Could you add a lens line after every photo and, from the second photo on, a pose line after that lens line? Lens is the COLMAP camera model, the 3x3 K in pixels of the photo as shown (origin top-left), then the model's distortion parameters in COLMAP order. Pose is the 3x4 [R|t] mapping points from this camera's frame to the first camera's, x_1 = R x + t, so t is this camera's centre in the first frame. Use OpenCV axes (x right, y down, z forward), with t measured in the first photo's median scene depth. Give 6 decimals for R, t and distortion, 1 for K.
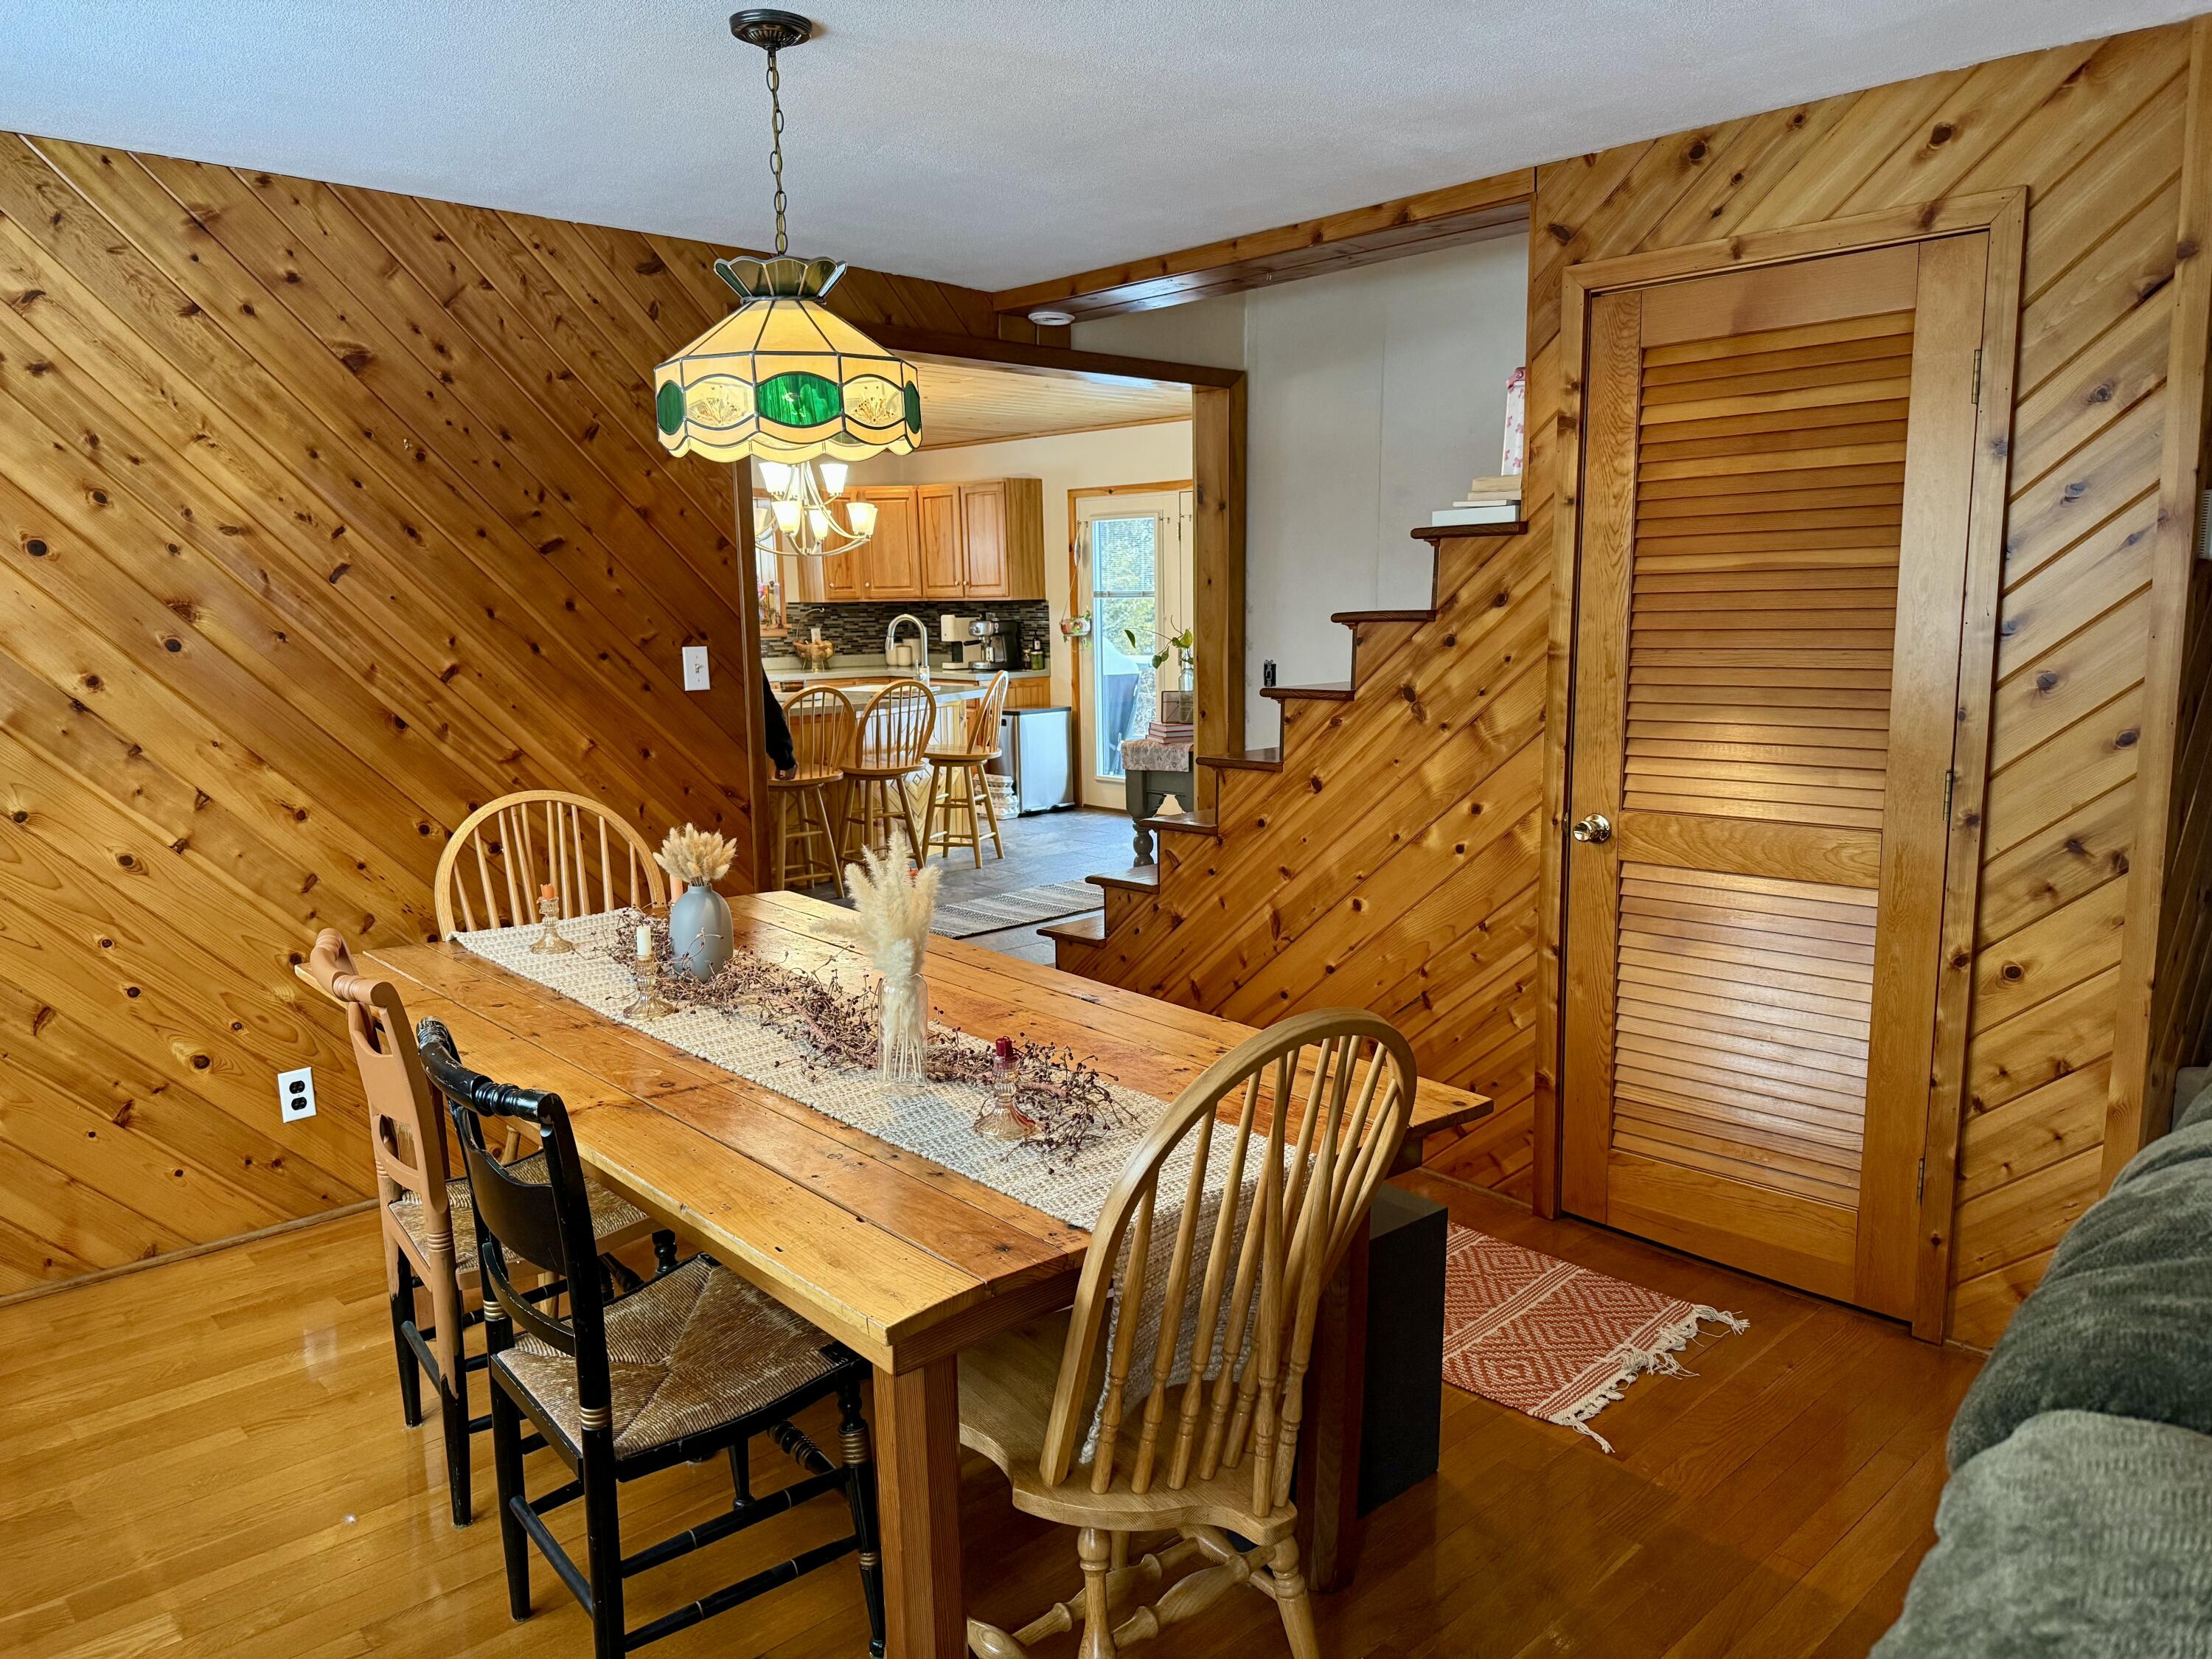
lens RADIAL K [[1549.6, 0, 1106.0], [0, 1549.6, 829.5], [0, 0, 1]] dist [0.157019, -0.254629]
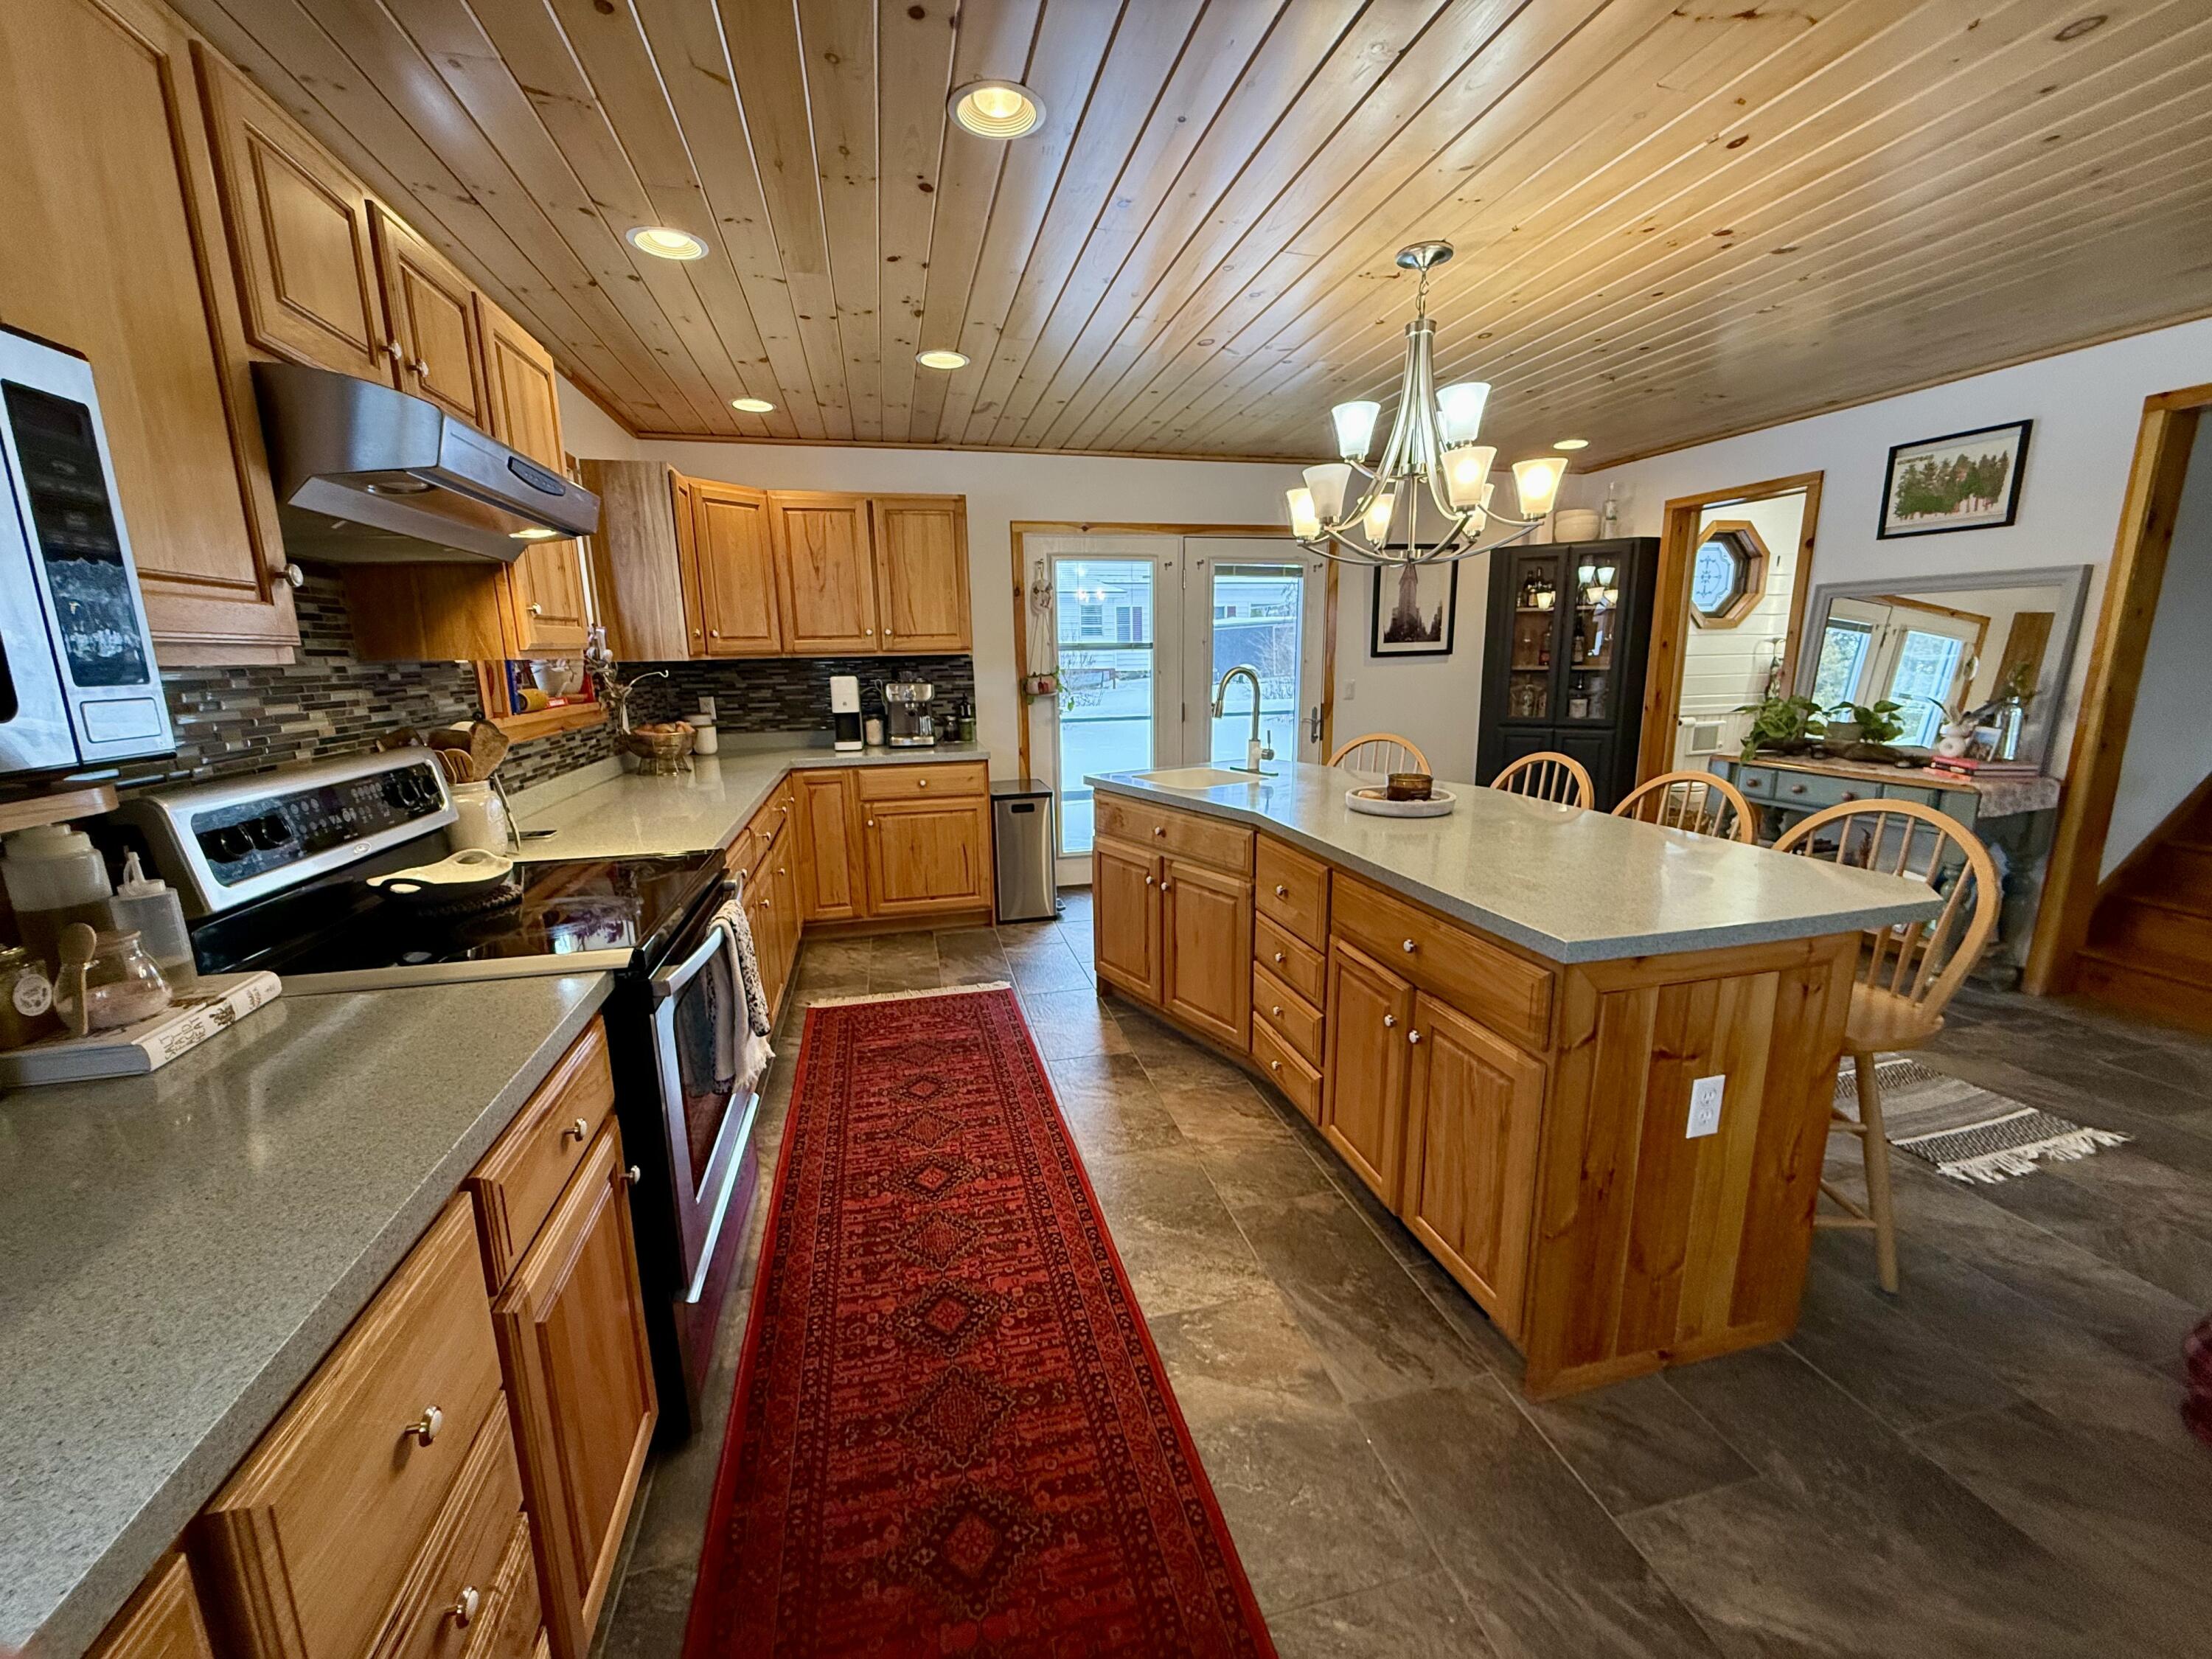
lens RADIAL K [[881.7, 0, 1106.0], [0, 881.7, 829.5], [0, 0, 1]] dist [0.000813, 0.000339]
pose [[0.493345, -0.164812, 0.854077, -1.047760], [0.137598, 0.984309, 0.110462, -0.249448], [-0.858882, 0.063024, 0.508282, 1.789356]]
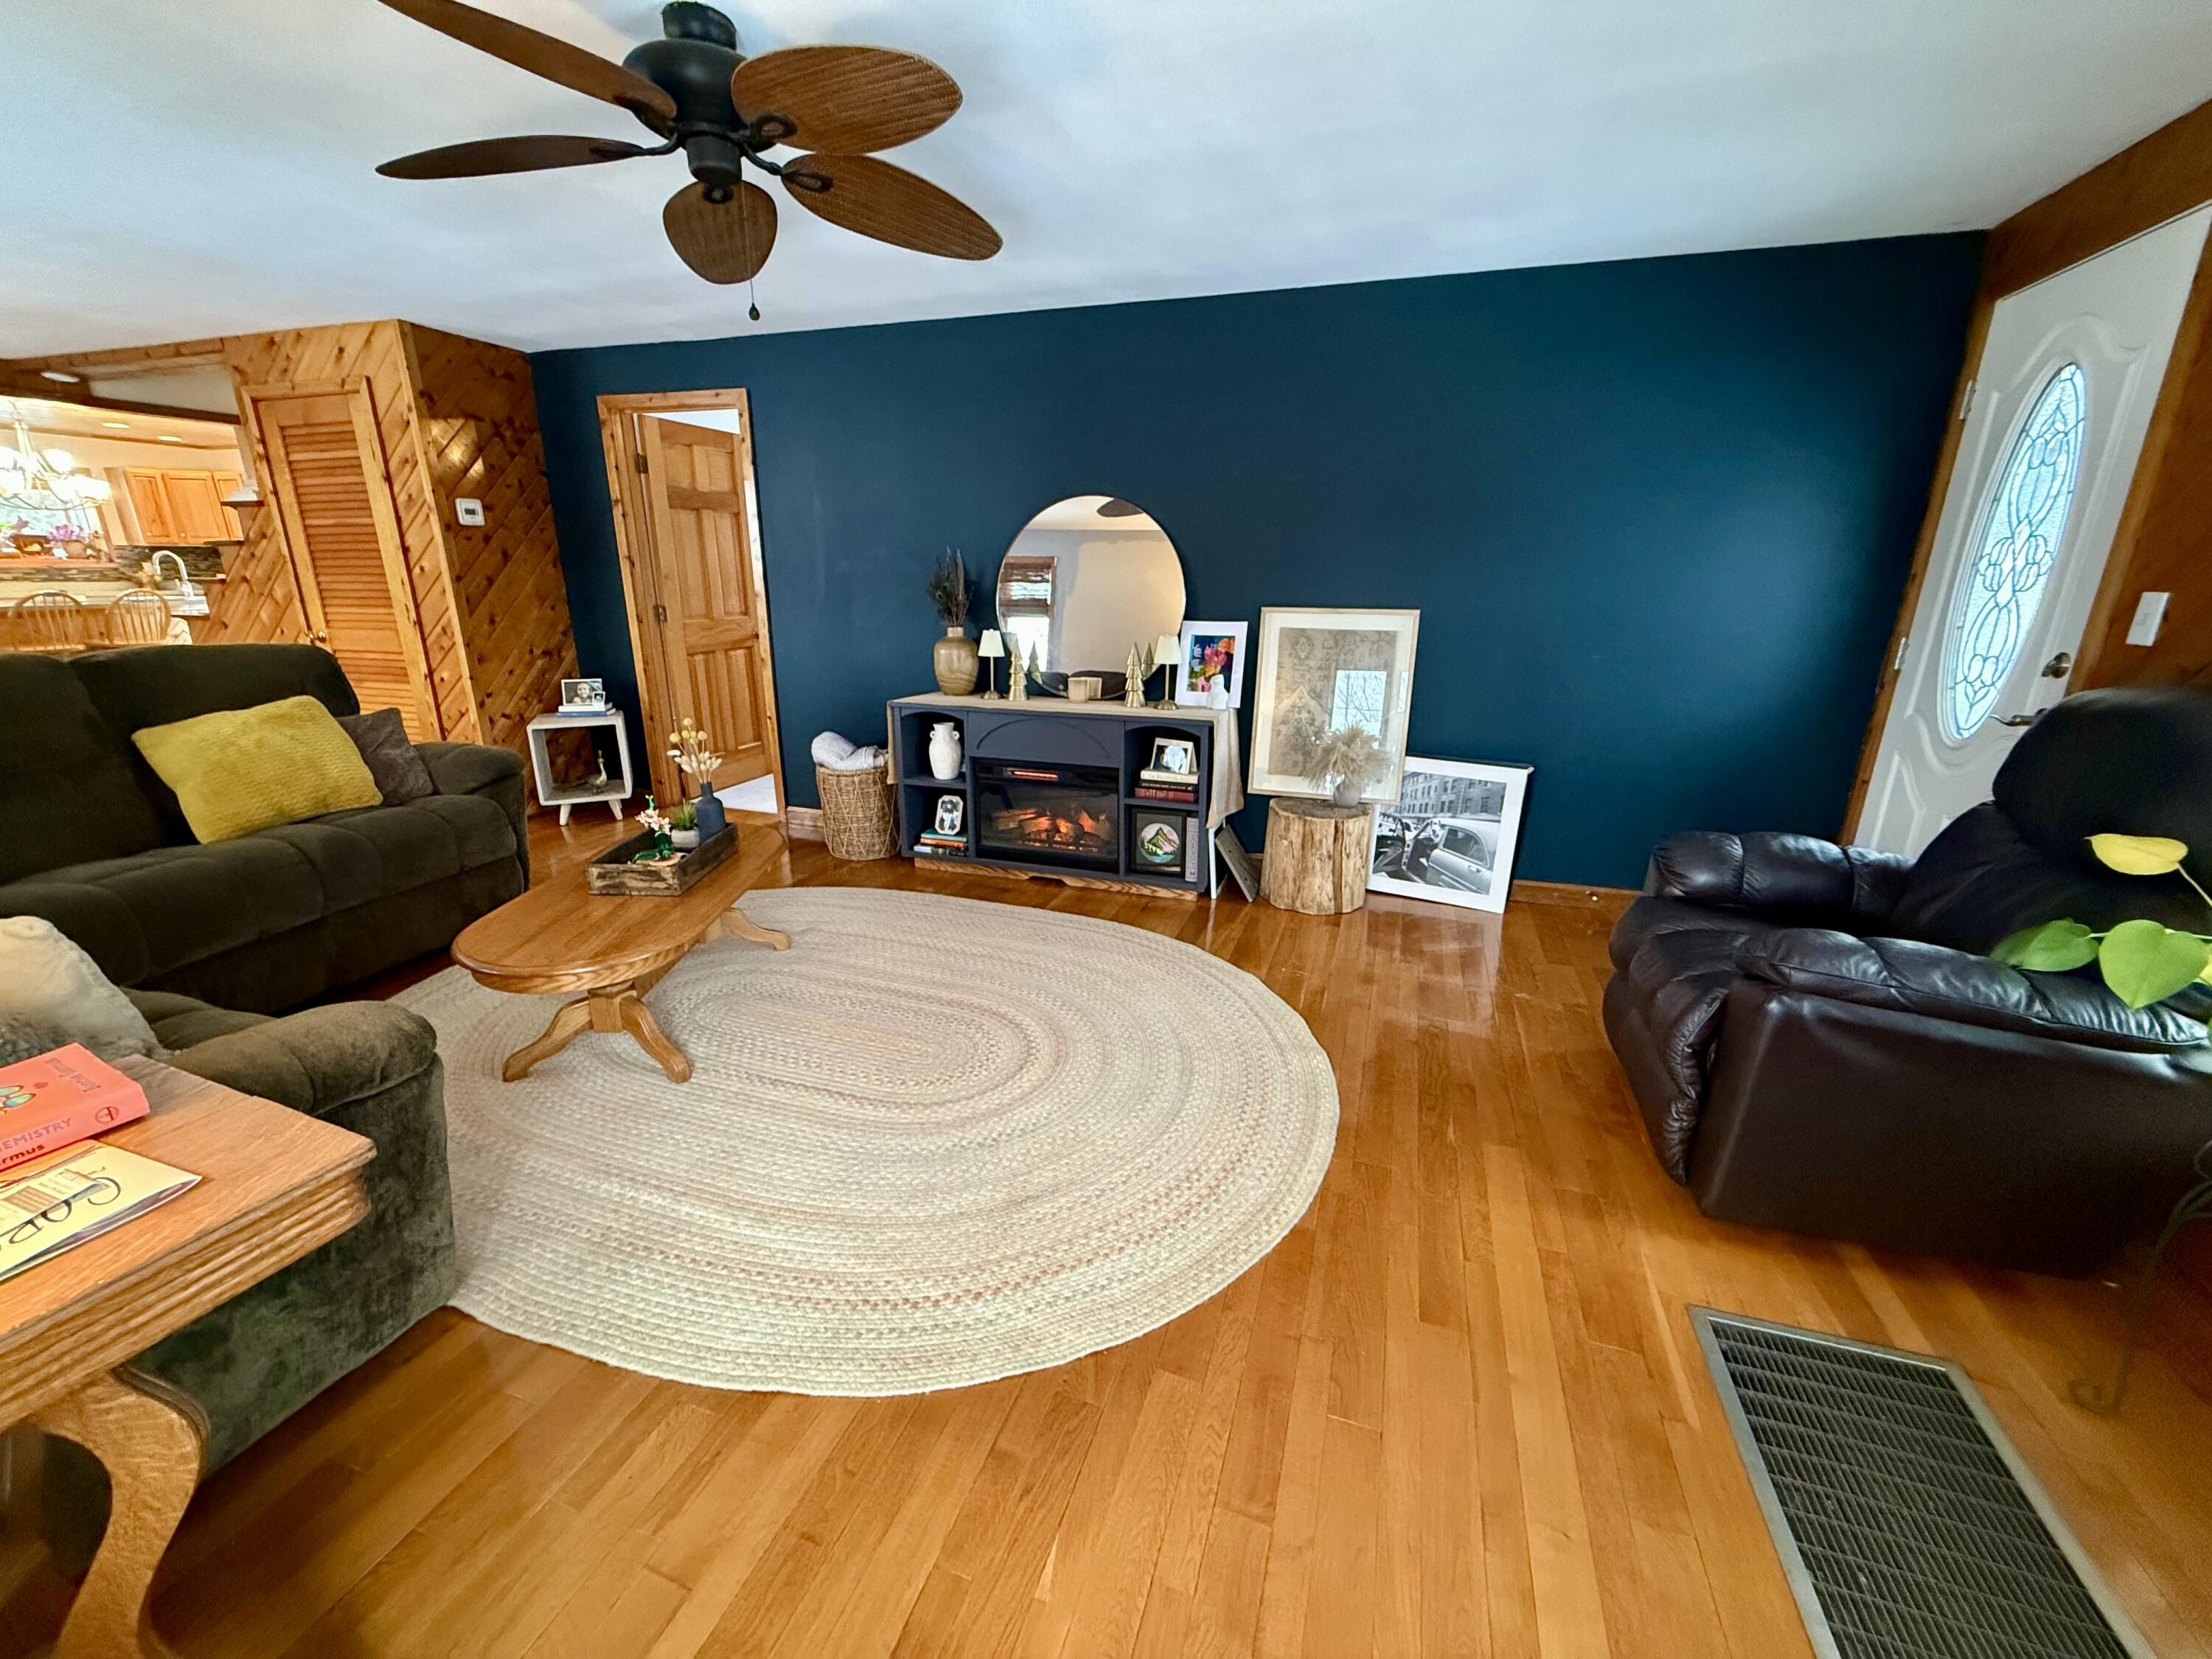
lens RADIAL K [[881.7, 0, 1106.0], [0, 881.7, 829.5], [0, 0, 1]] dist [0.000813, 0.000339]
pose [[0.885162, -0.111704, 0.451676, 0.617199], [0.047541, 0.987386, 0.151023, 0.120717], [-0.462849, -0.112207, 0.879307, -0.642965]]
